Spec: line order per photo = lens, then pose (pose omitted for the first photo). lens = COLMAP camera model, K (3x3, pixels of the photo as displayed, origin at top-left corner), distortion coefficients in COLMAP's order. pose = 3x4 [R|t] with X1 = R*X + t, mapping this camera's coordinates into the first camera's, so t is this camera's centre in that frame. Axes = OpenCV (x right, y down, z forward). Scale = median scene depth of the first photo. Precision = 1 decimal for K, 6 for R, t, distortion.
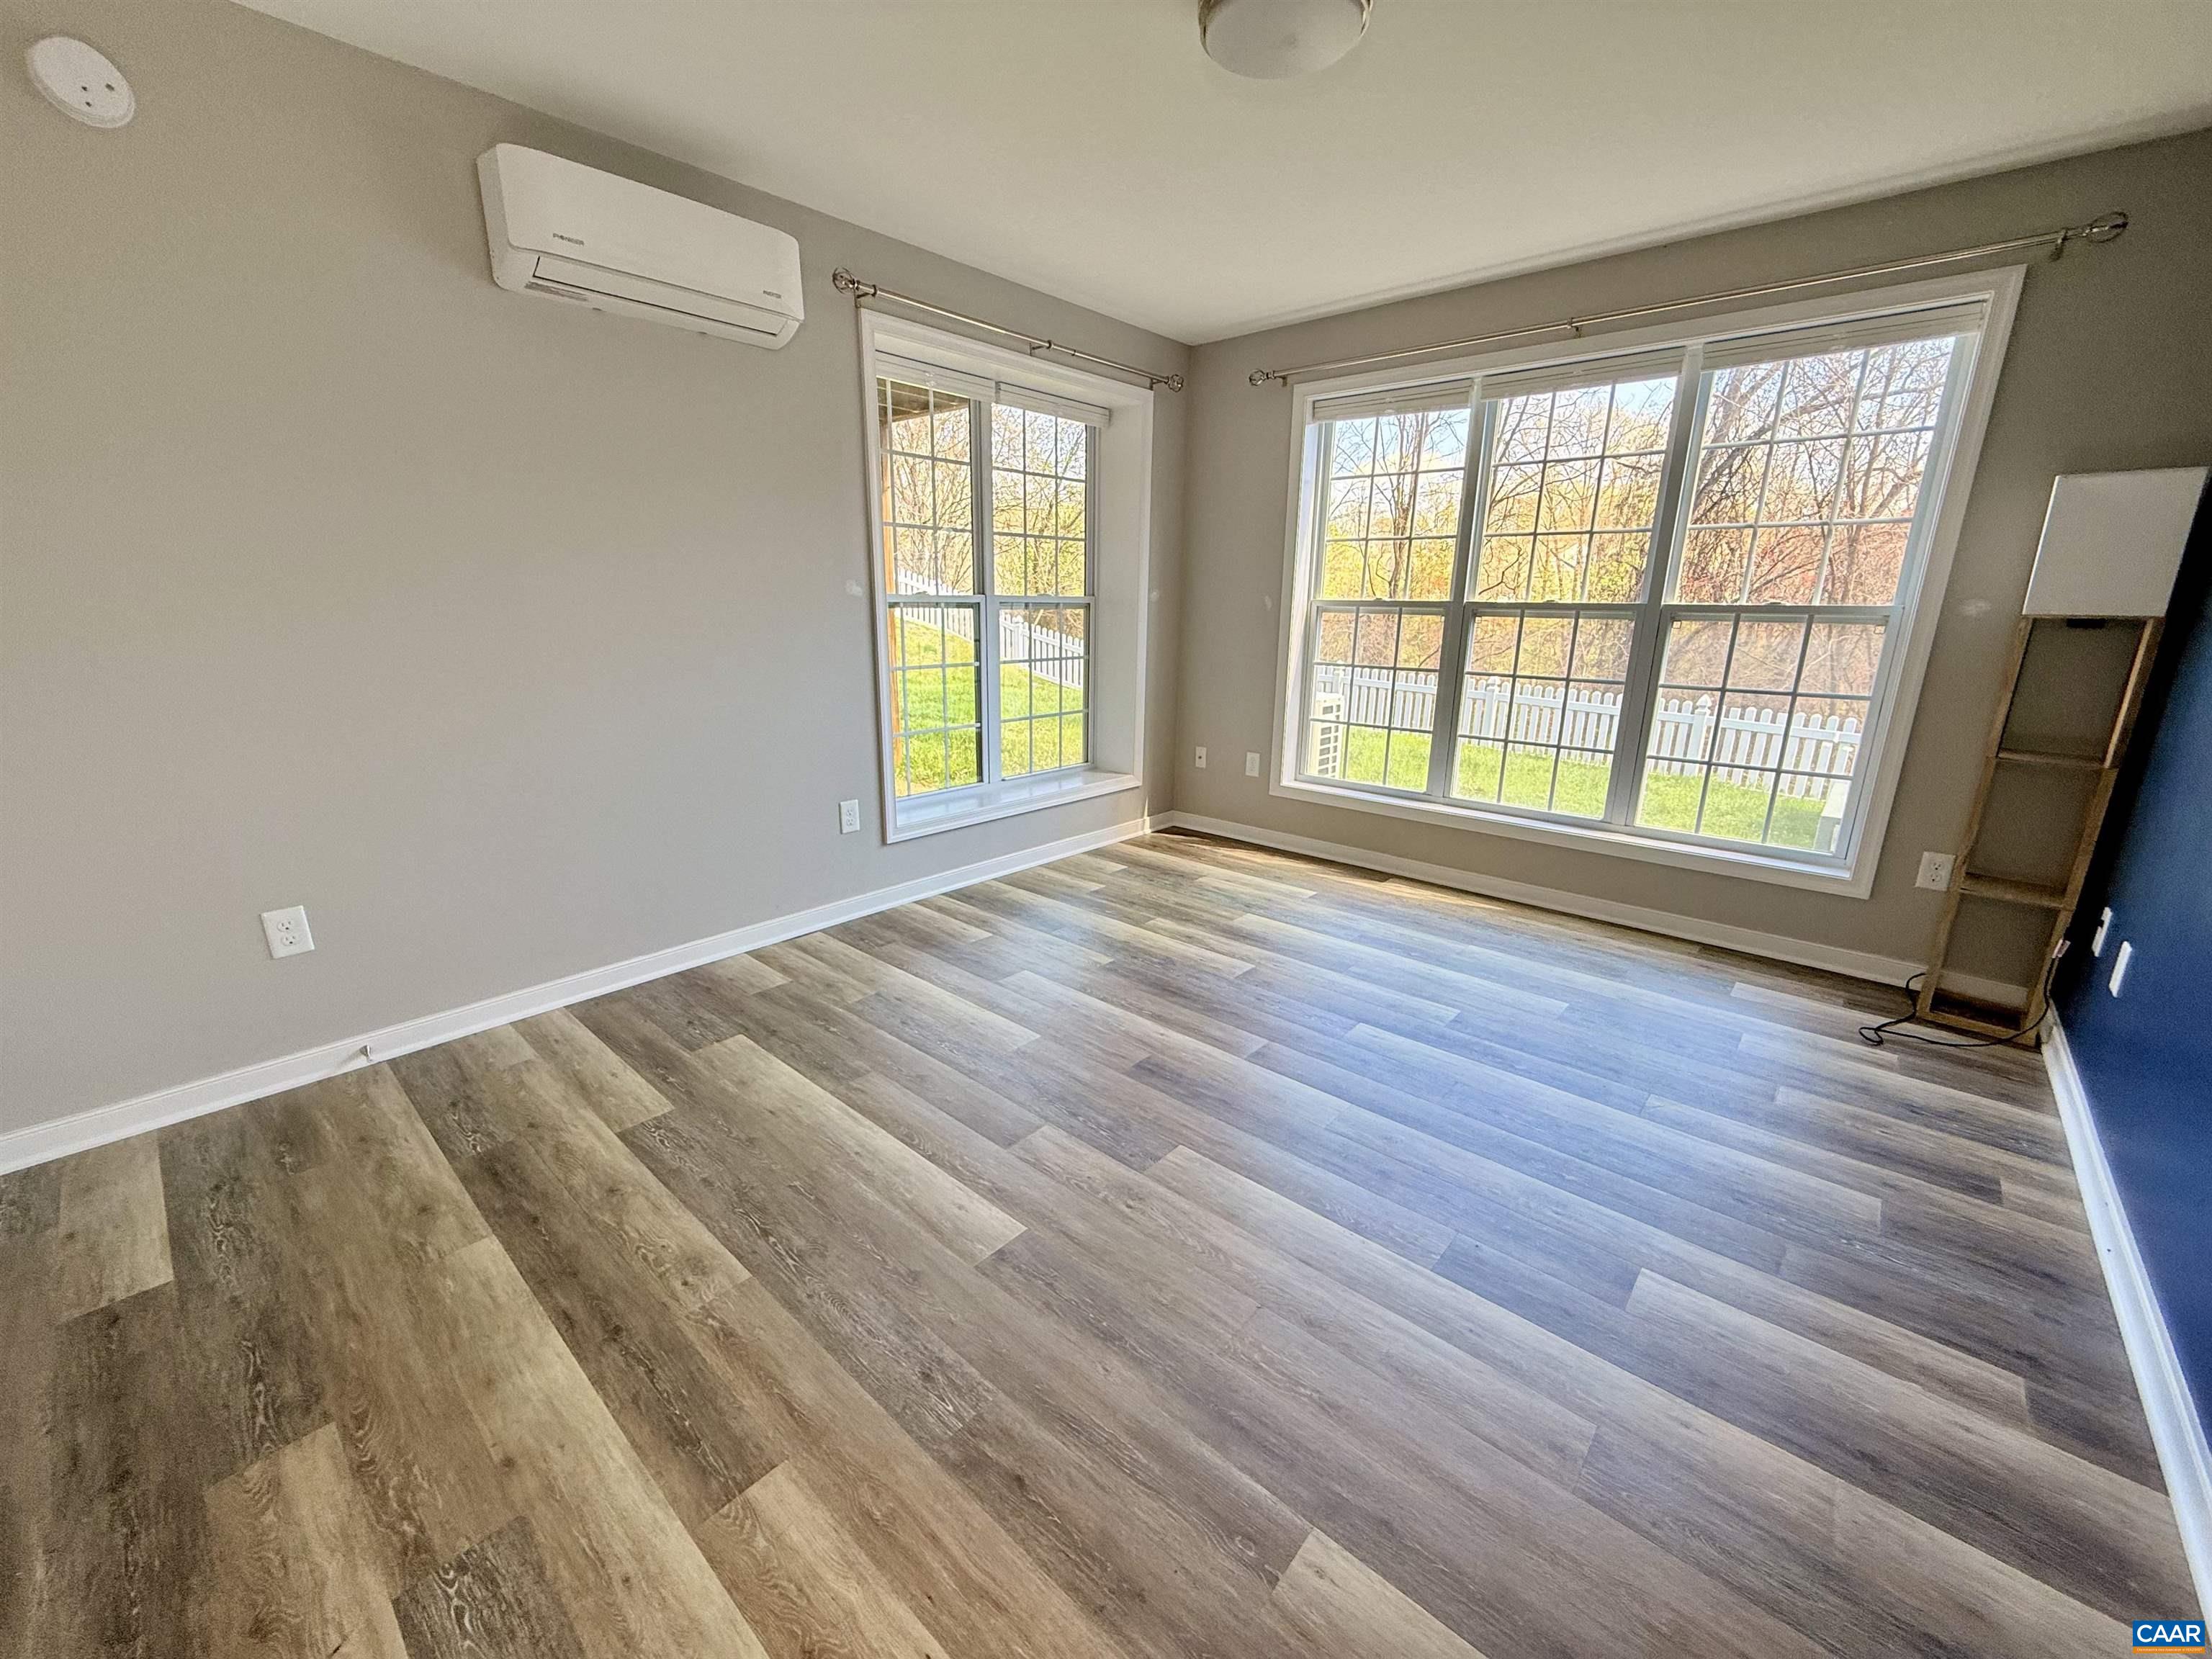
lens RADIAL K [[890.6, 0, 1061.7], [0, 890.6, 815.8], [0, 0, 1]] dist [0.001190, -0.000324]
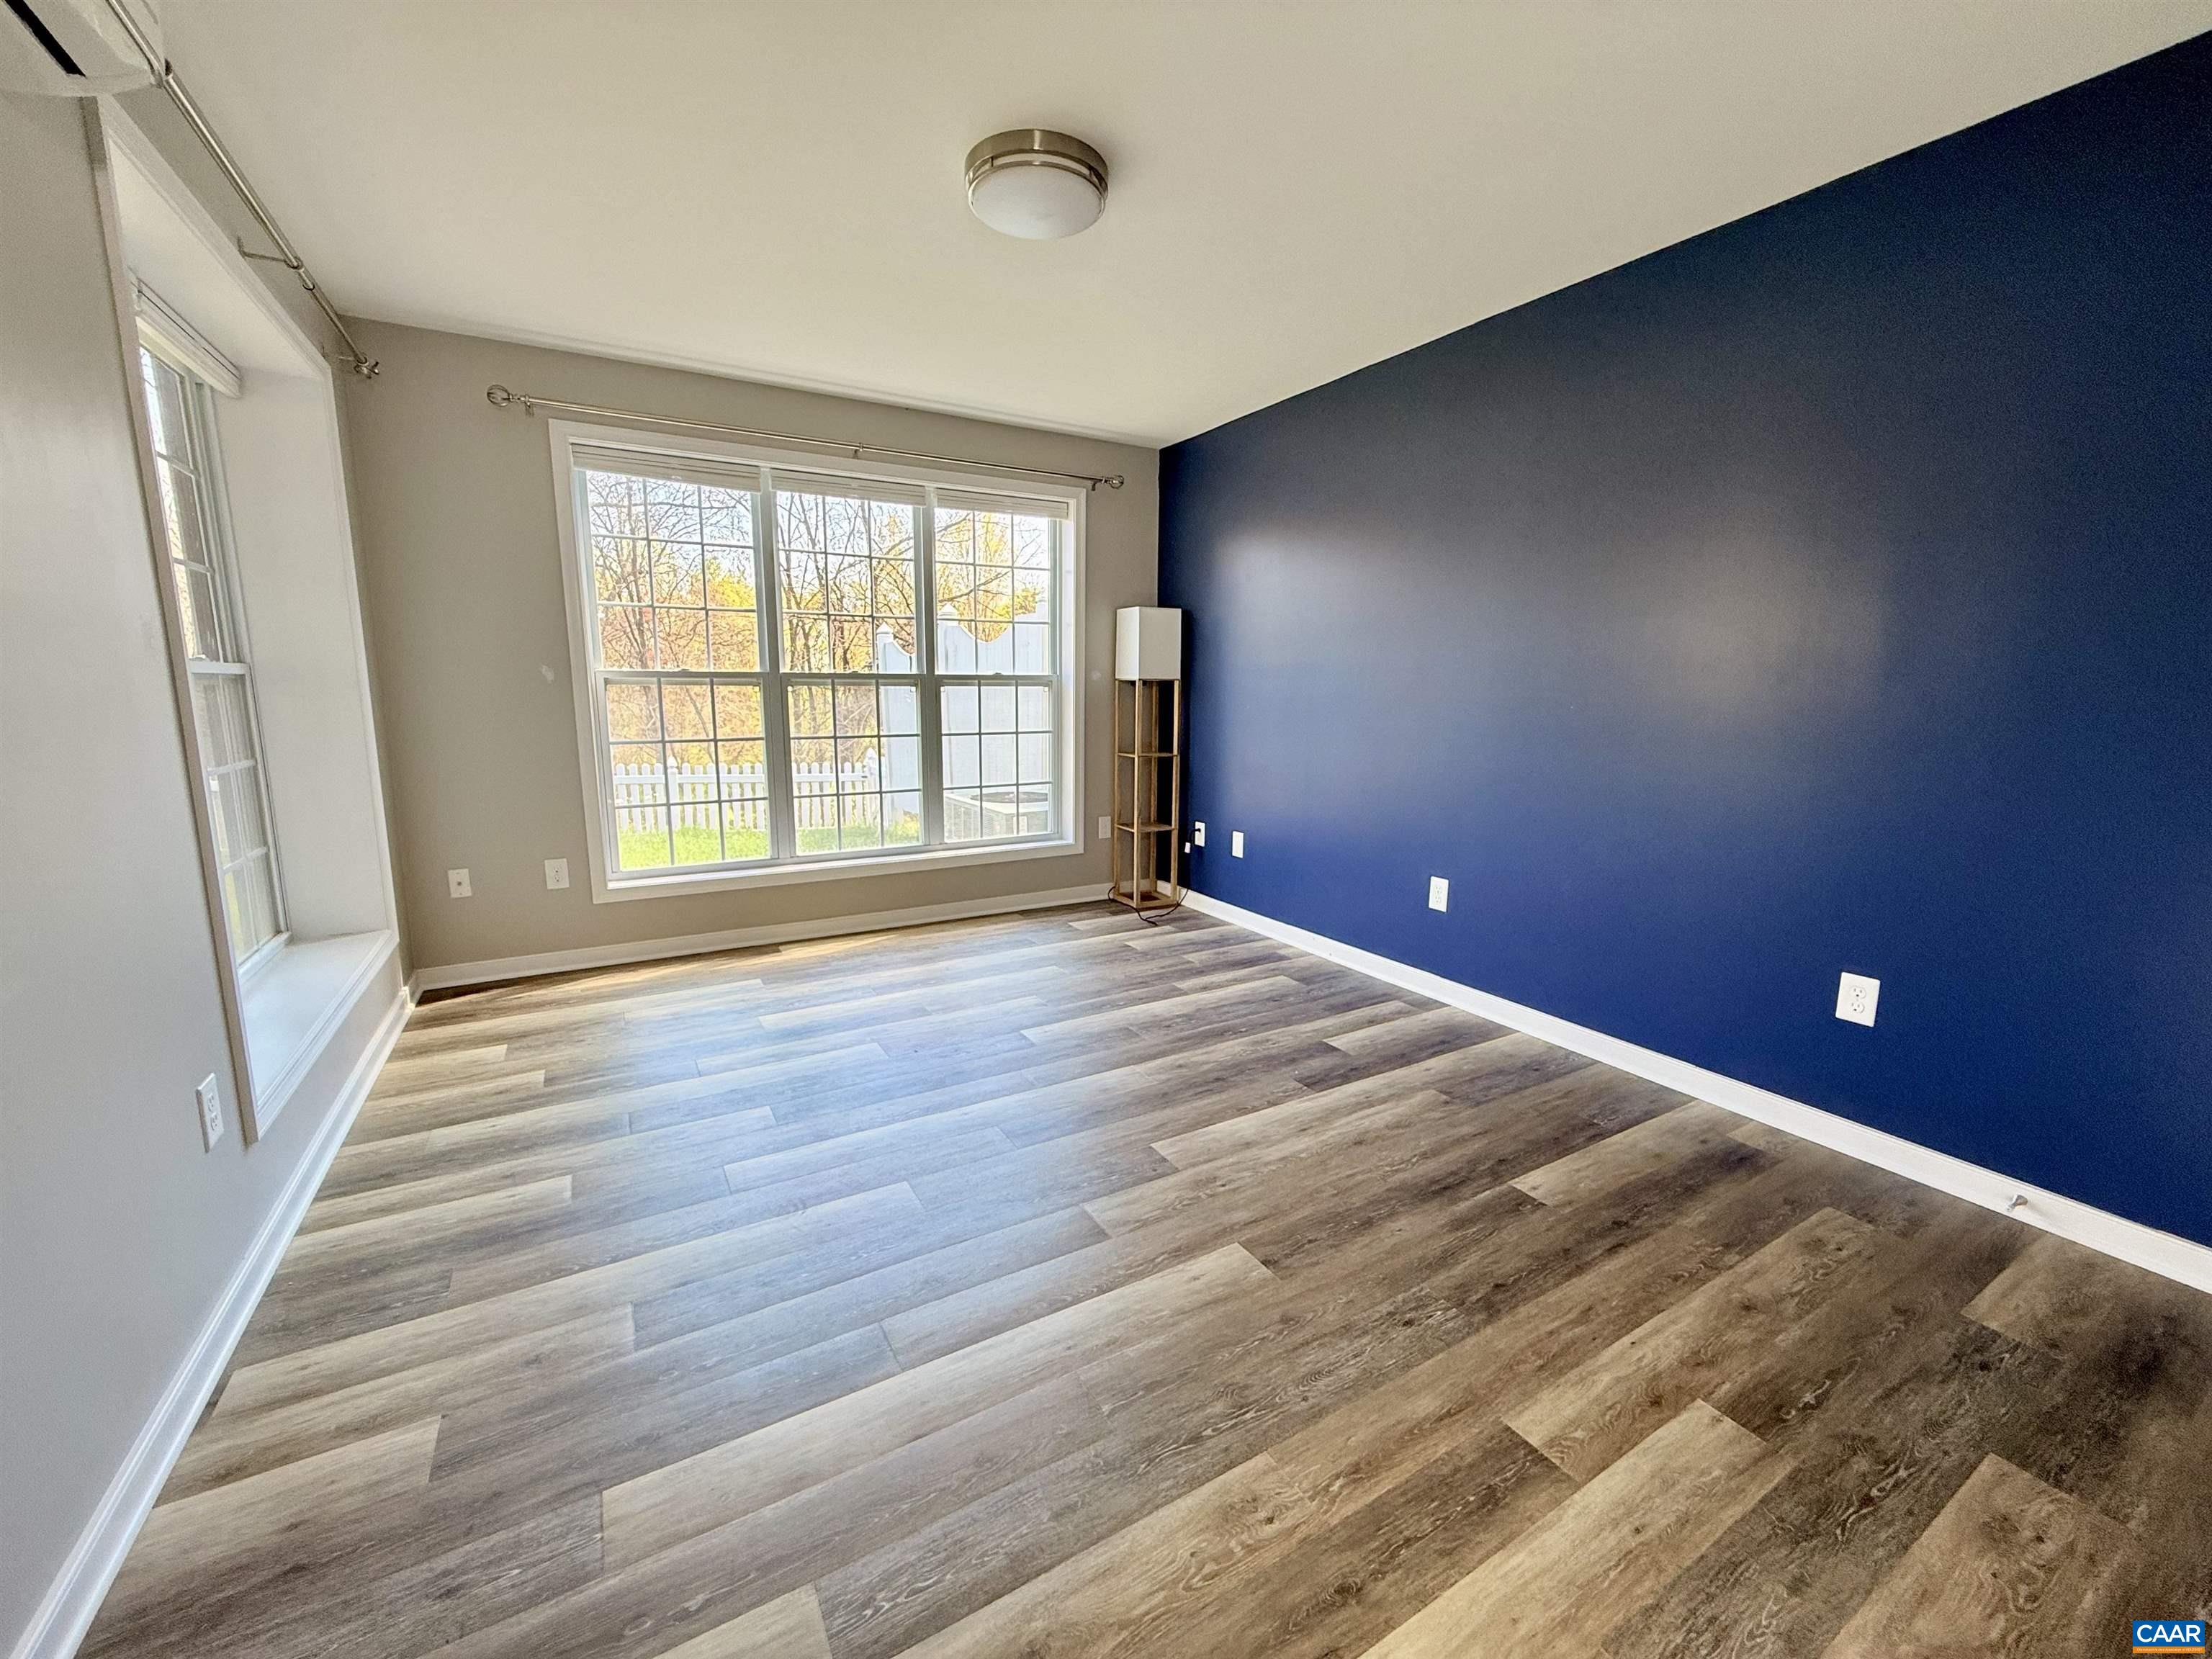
lens RADIAL K [[890.6, 0, 1120.7], [0, 890.6, 833.5], [0, 0, 1]] dist [0.001190, -0.000324]
pose [[0.280616, -0.169186, 0.944791, -0.654140], [0.225981, 0.968317, 0.106279, -0.106127], [-0.932838, 0.183682, 0.309958, 0.454067]]
